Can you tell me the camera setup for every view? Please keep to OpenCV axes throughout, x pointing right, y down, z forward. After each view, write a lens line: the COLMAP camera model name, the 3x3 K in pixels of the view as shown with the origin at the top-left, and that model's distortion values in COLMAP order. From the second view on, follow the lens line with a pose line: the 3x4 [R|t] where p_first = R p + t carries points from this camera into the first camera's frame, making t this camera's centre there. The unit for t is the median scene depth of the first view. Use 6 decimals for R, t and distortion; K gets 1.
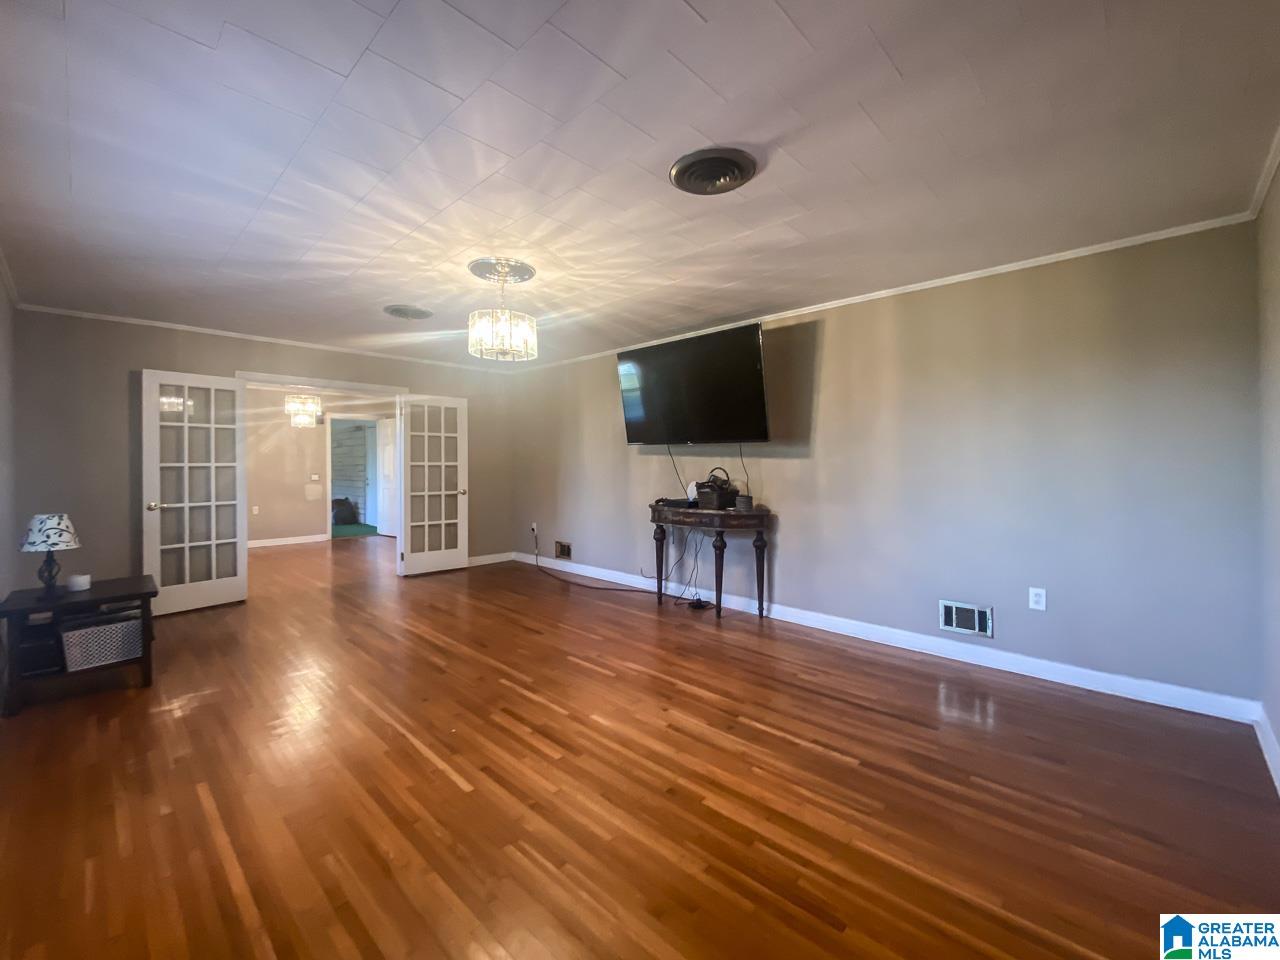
lens RADIAL K [[540.6, 0, 667.5], [0, 540.6, 487.3], [0, 0, 1]] dist [-0.002596, -0.000255]
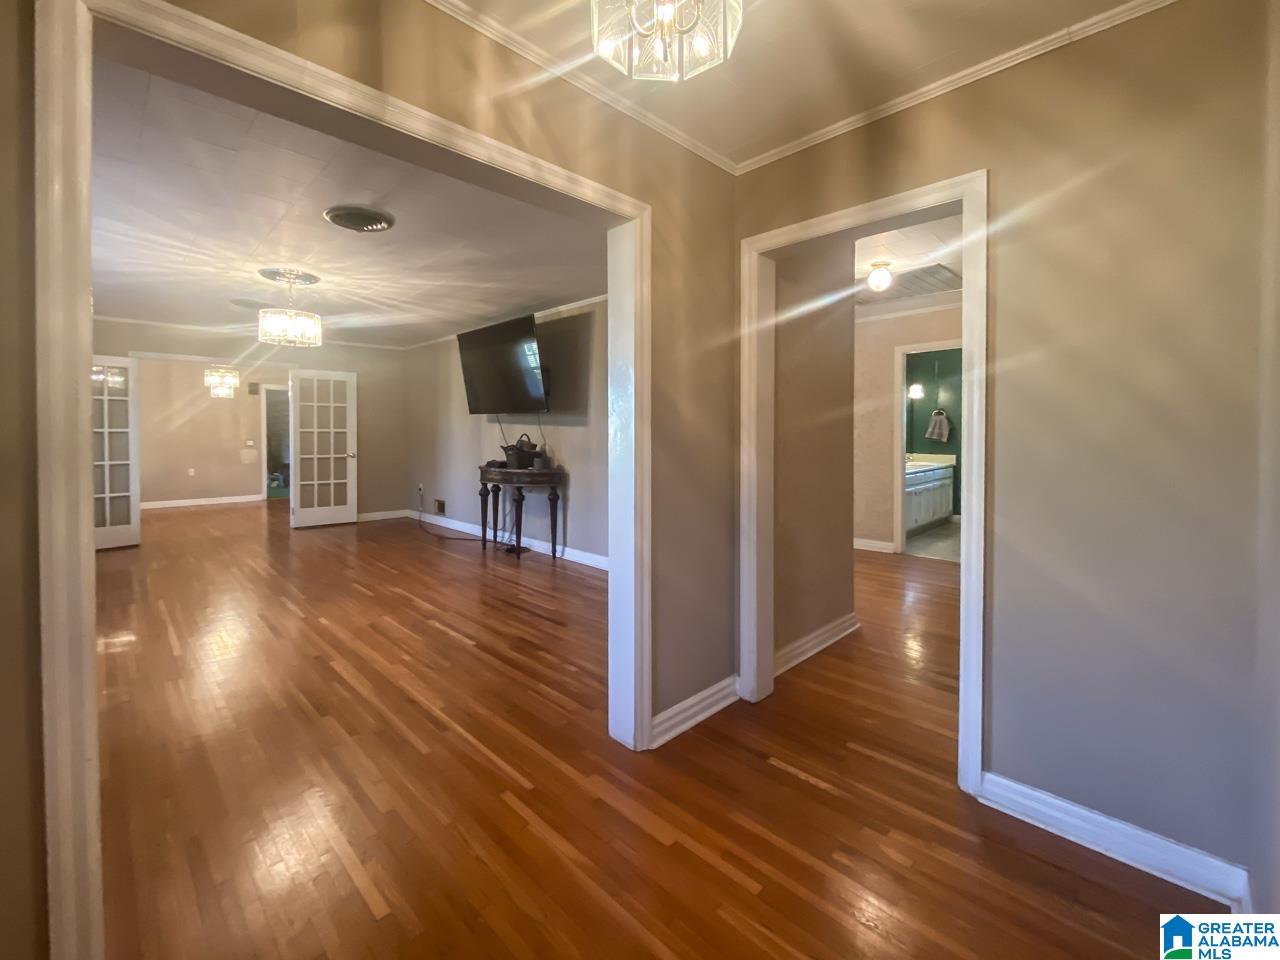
lens RADIAL K [[517.4, 0, 641.5], [0, 517.4, 461.1], [0, 0, 1]] dist [-0.023093, -0.000067]
pose [[0.999852, 0.002171, 0.017061, 0.334880], [-0.002377, 0.999924, 0.012066, 0.009665], [-0.017033, -0.012105, 0.999782, -0.142635]]
